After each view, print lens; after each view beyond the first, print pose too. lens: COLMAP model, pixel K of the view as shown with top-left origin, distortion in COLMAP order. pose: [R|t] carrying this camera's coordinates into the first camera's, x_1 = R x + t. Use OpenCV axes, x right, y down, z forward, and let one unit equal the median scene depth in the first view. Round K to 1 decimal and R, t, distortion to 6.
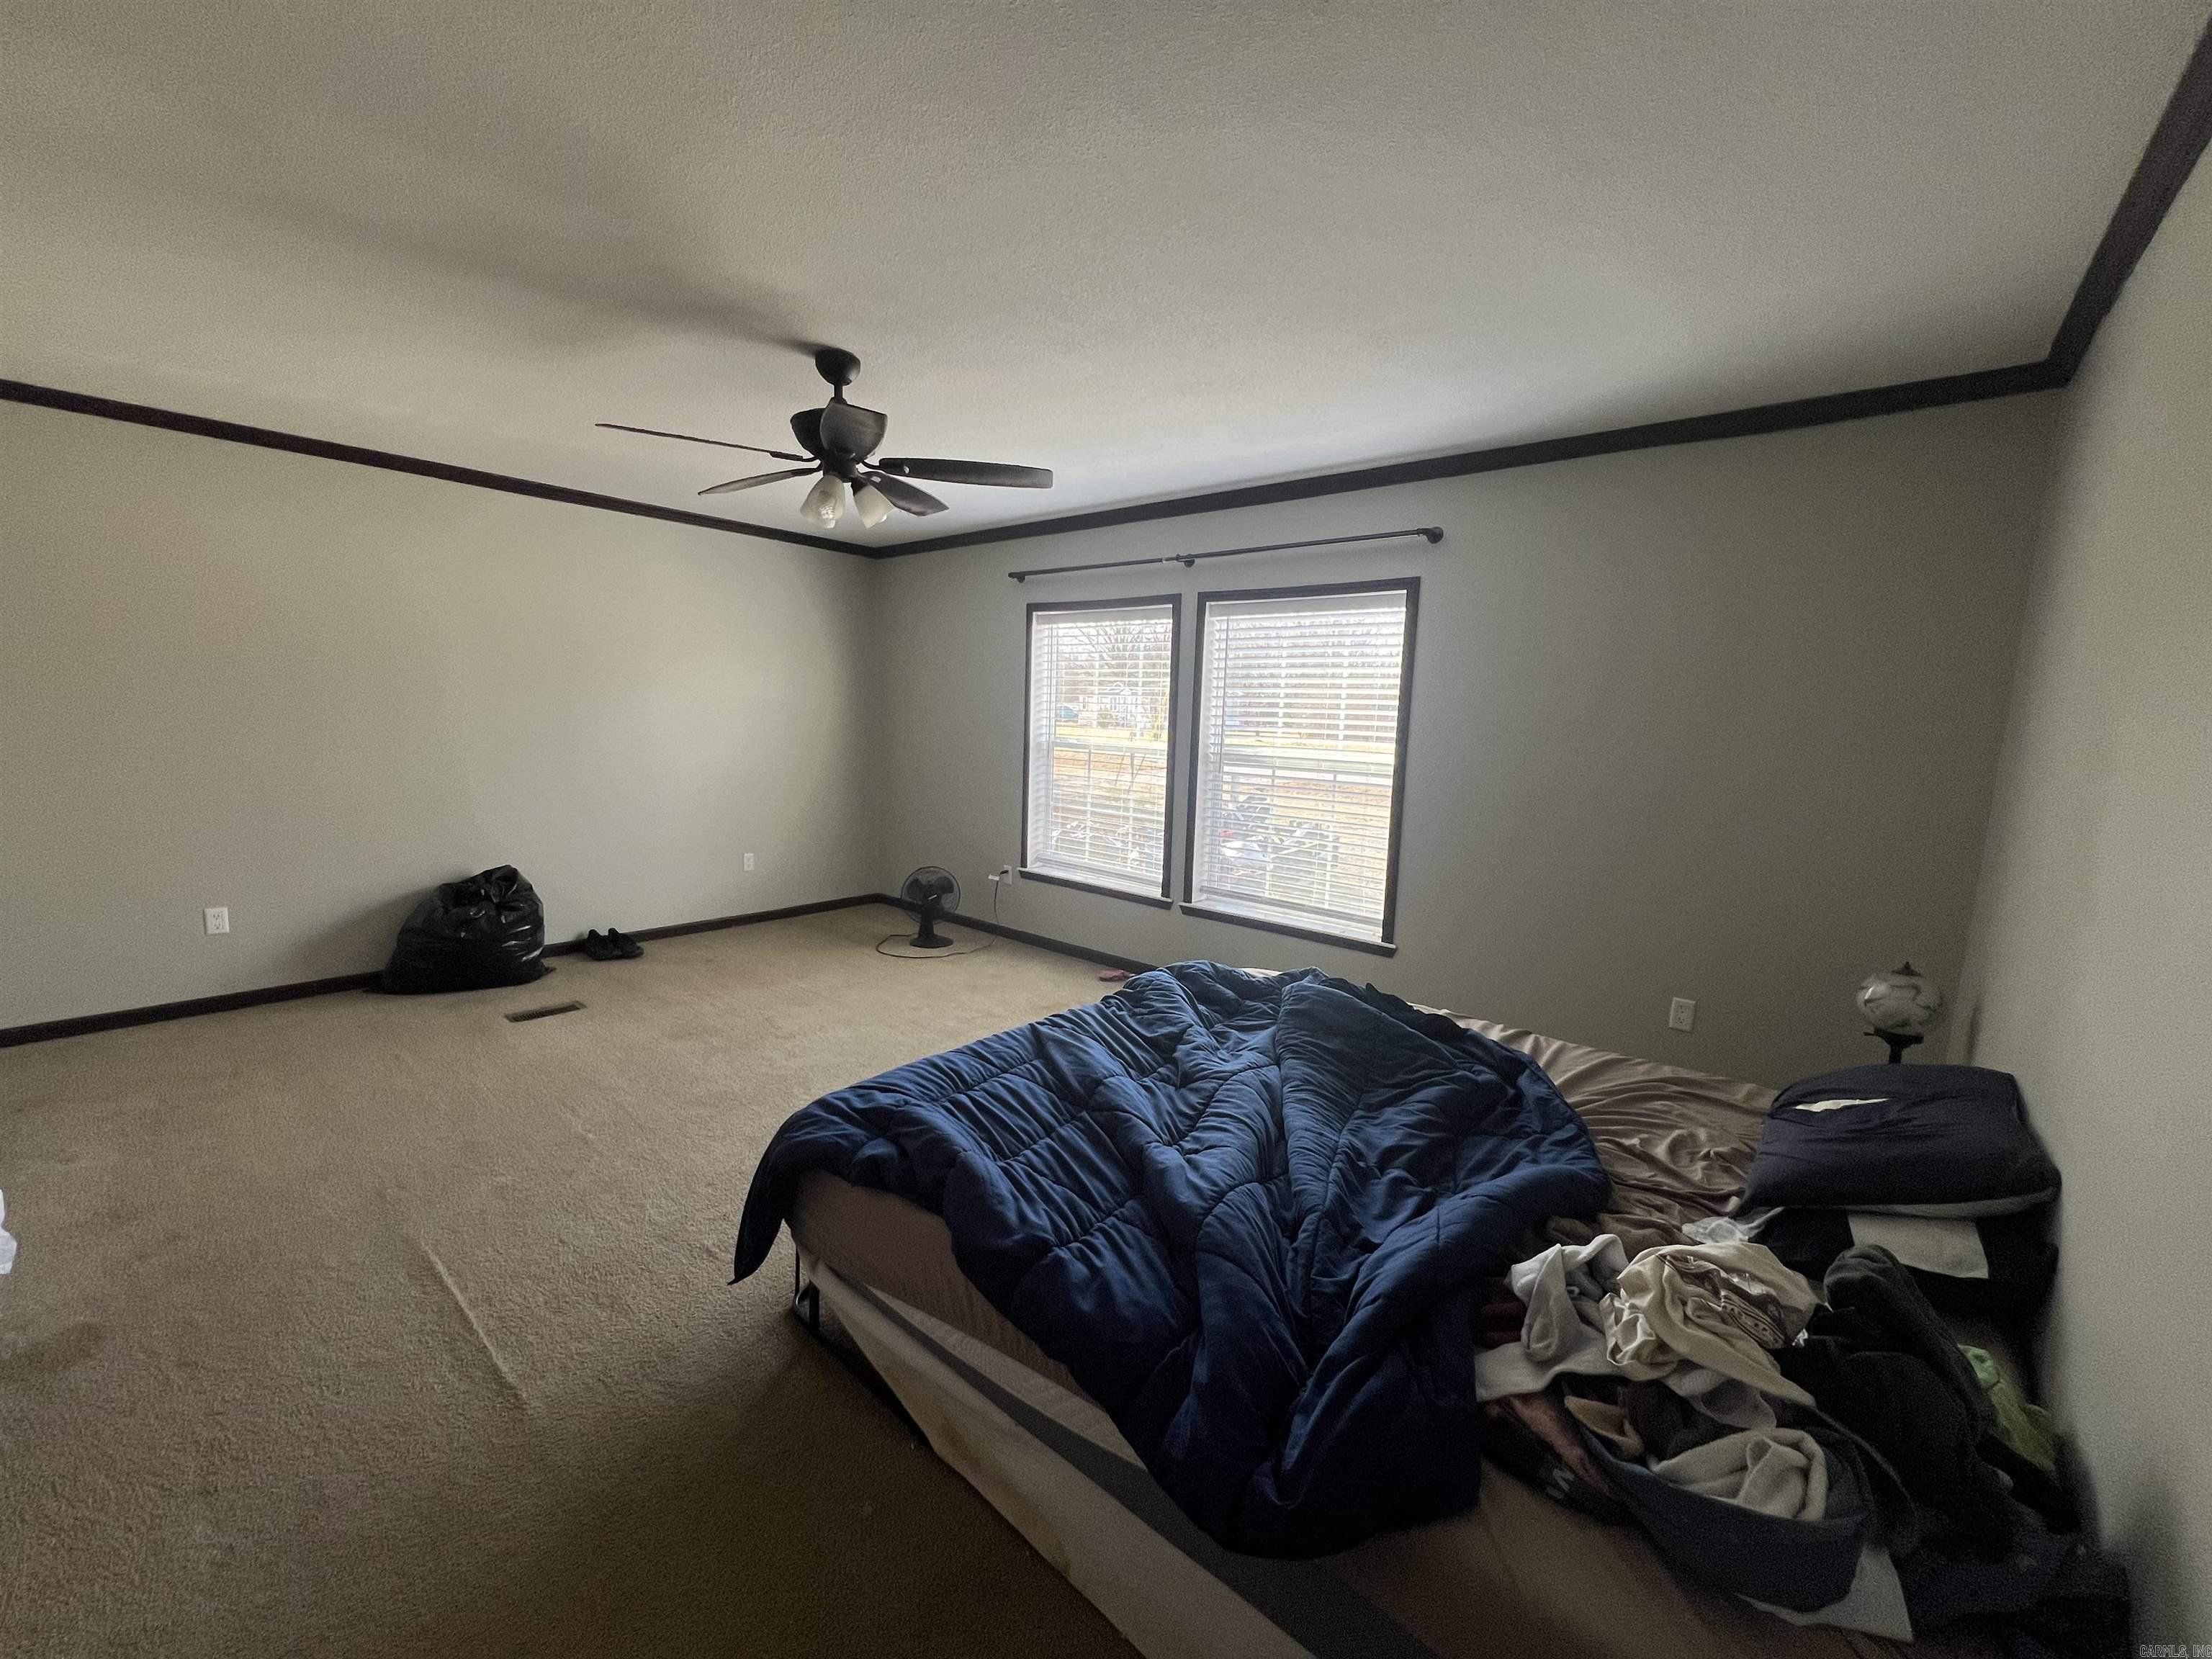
lens RADIAL K [[884.0, 0, 1099.8], [0, 884.0, 826.8], [0, 0, 1]] dist [-0.003021, 0.000580]
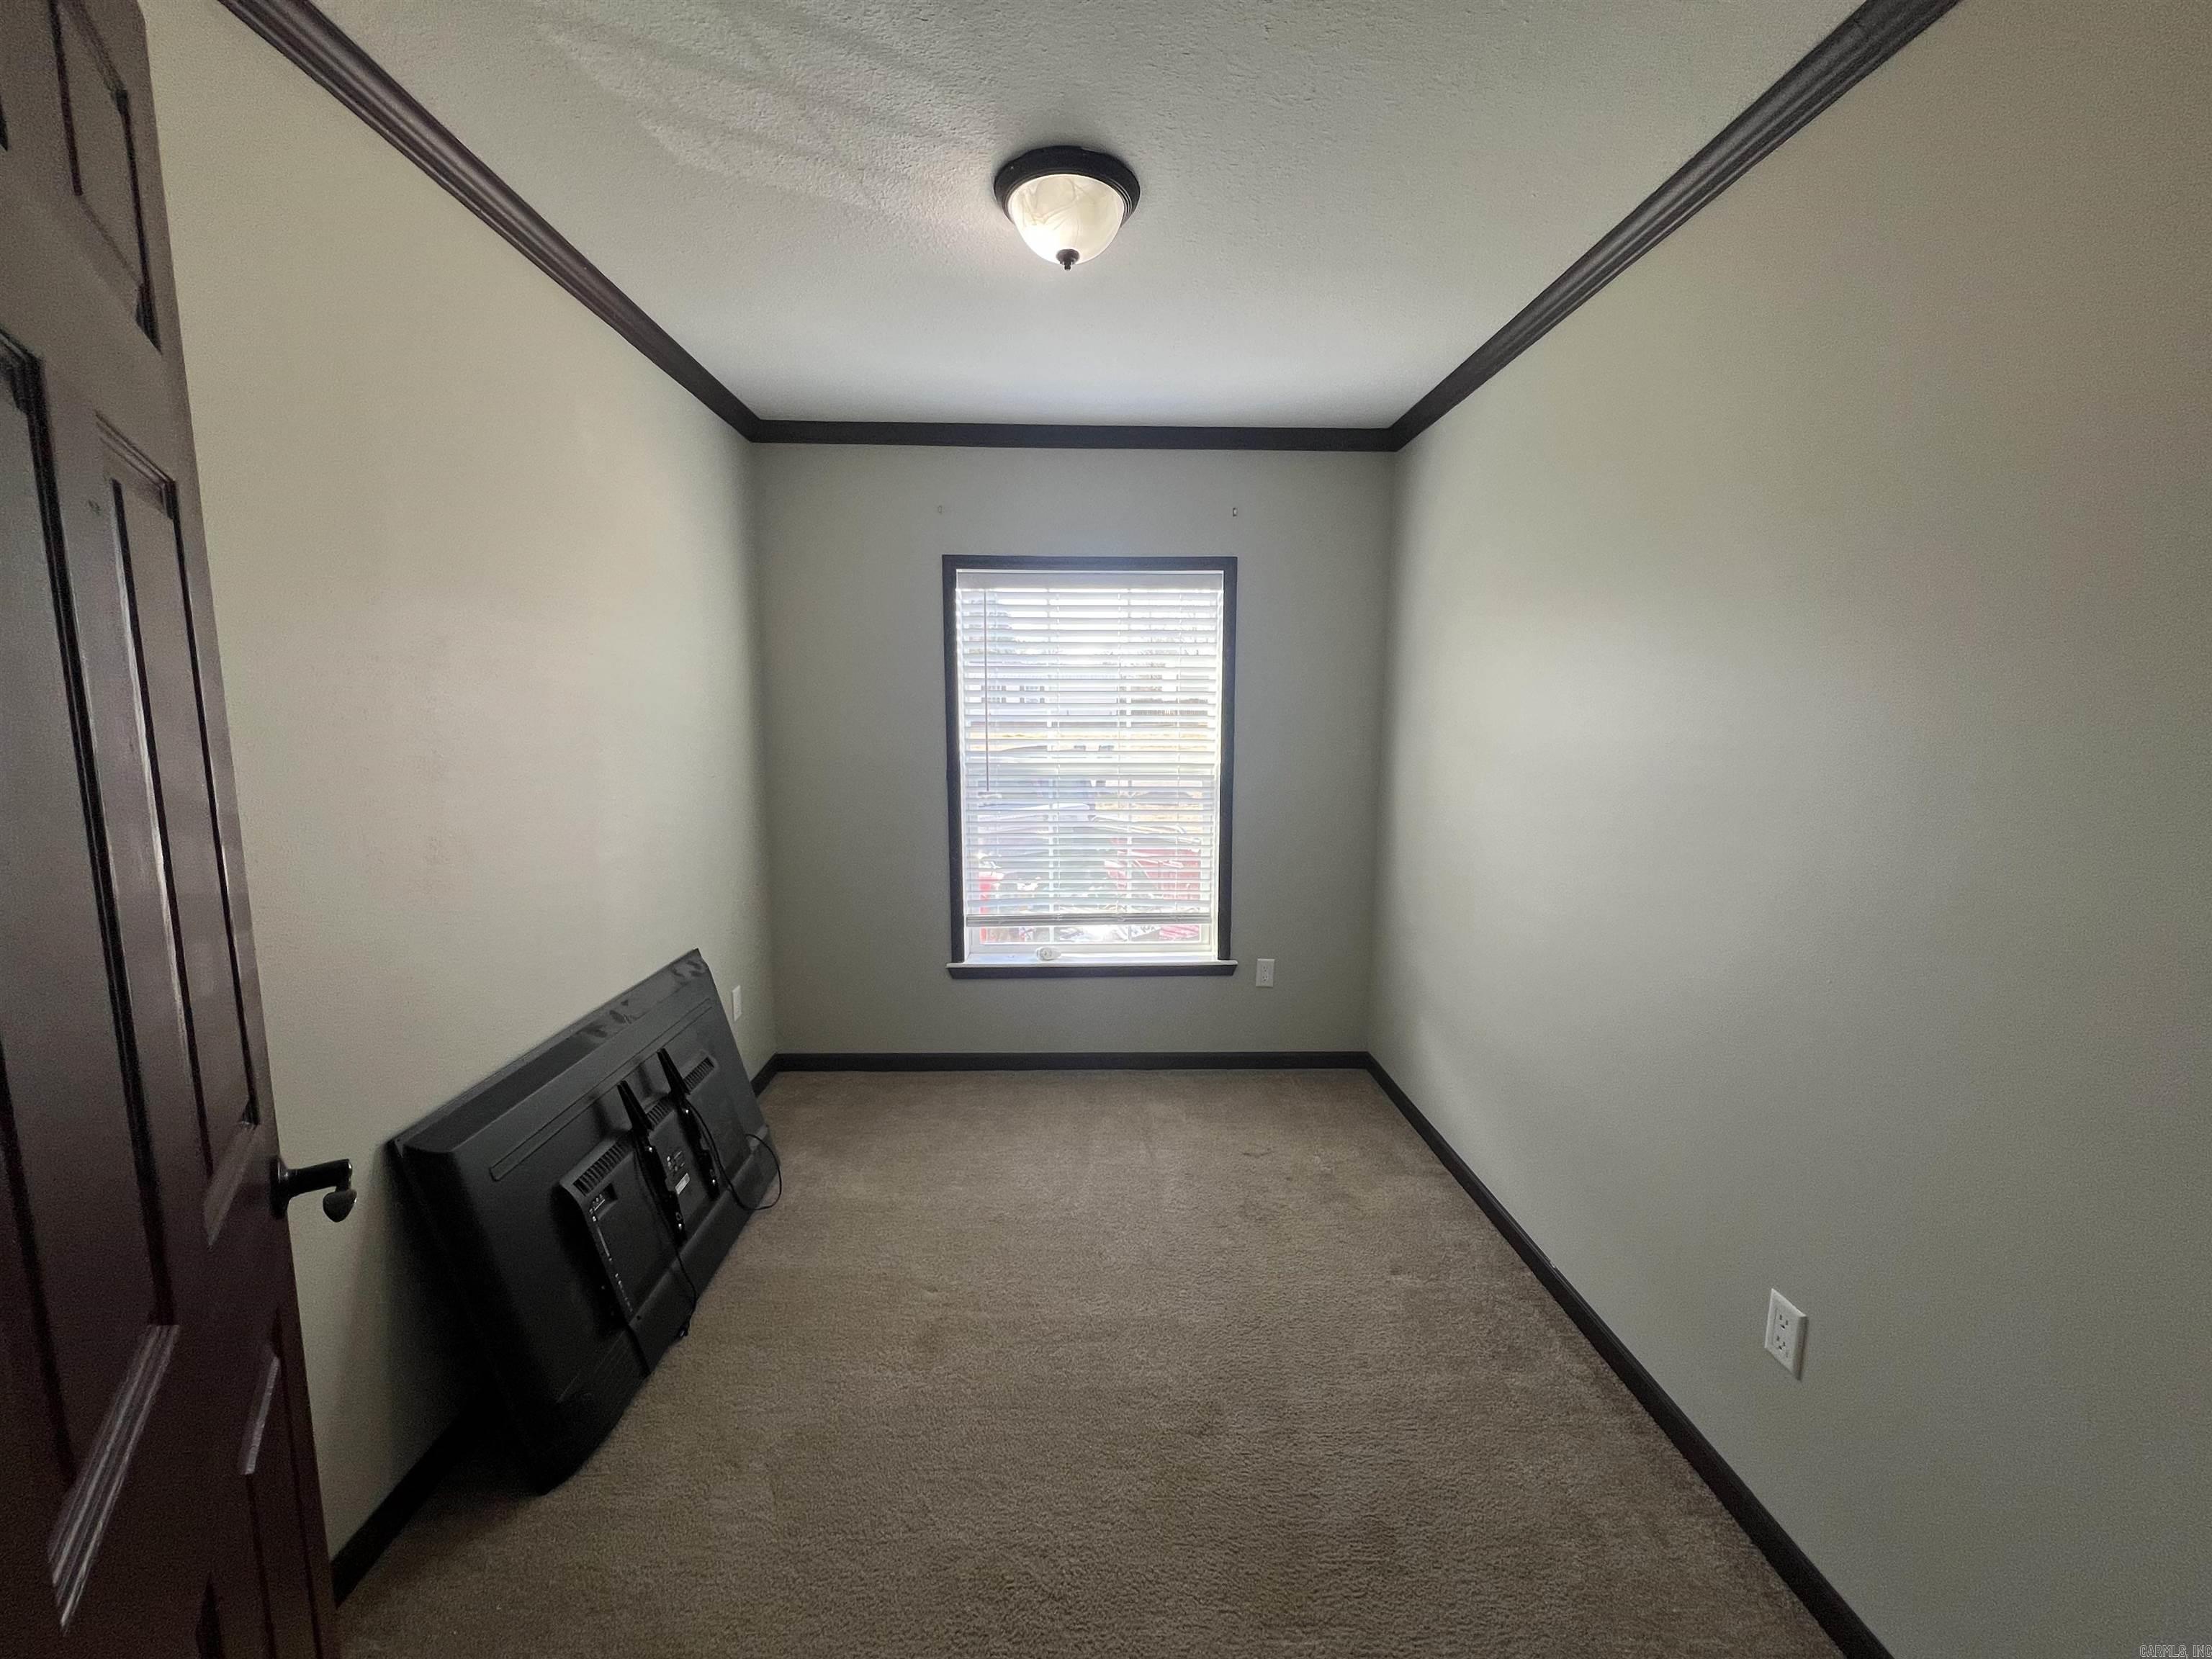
lens RADIAL K [[961.4, 0, 1106.0], [0, 961.4, 829.5], [0, 0, 1]] dist [0.000772, 0.000020]
pose [[0.729026, -0.116864, 0.674436, -0.718517], [0.111571, 0.992428, 0.051363, -0.114423], [-0.675332, 0.037802, 0.736544, 0.609527]]
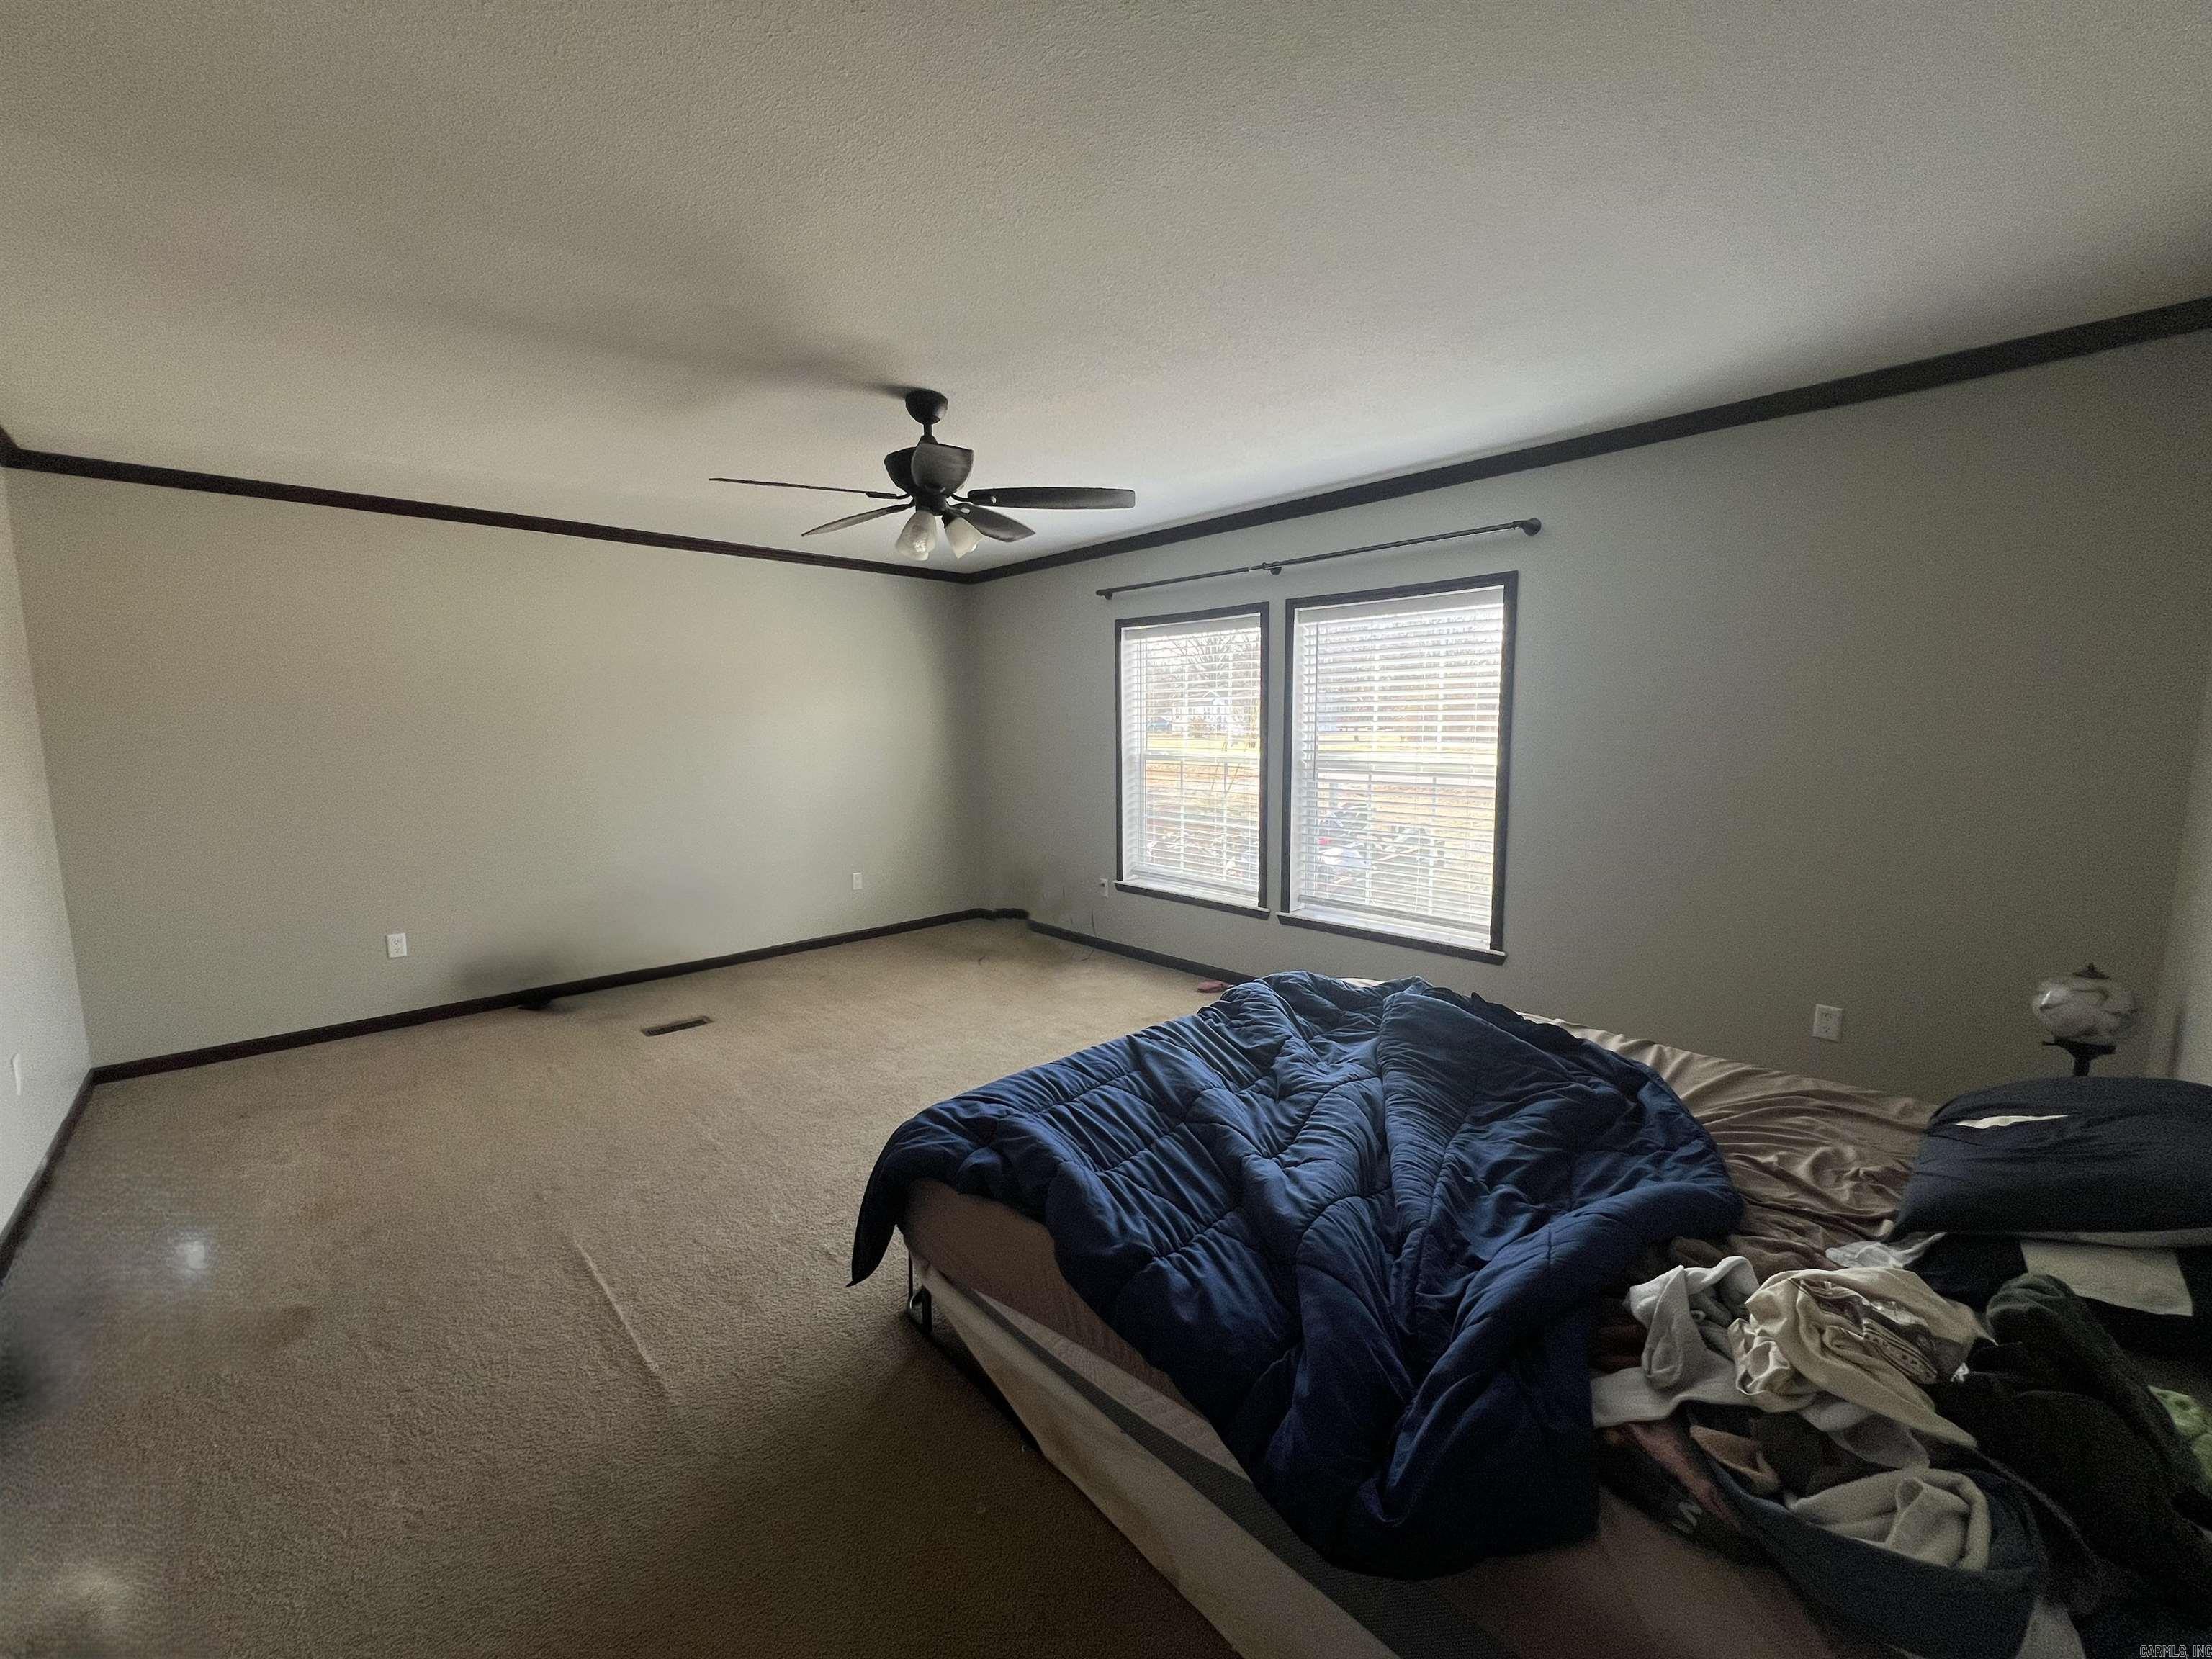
lens RADIAL K [[884.0, 0, 1099.8], [0, 884.0, 826.8], [0, 0, 1]] dist [-0.003021, 0.000580]
pose [[0.993503, -0.029862, -0.109821, 0.008978], [0.028544, 0.999501, -0.013562, -0.004304], [0.110171, 0.010339, 0.993859, -0.014565]]
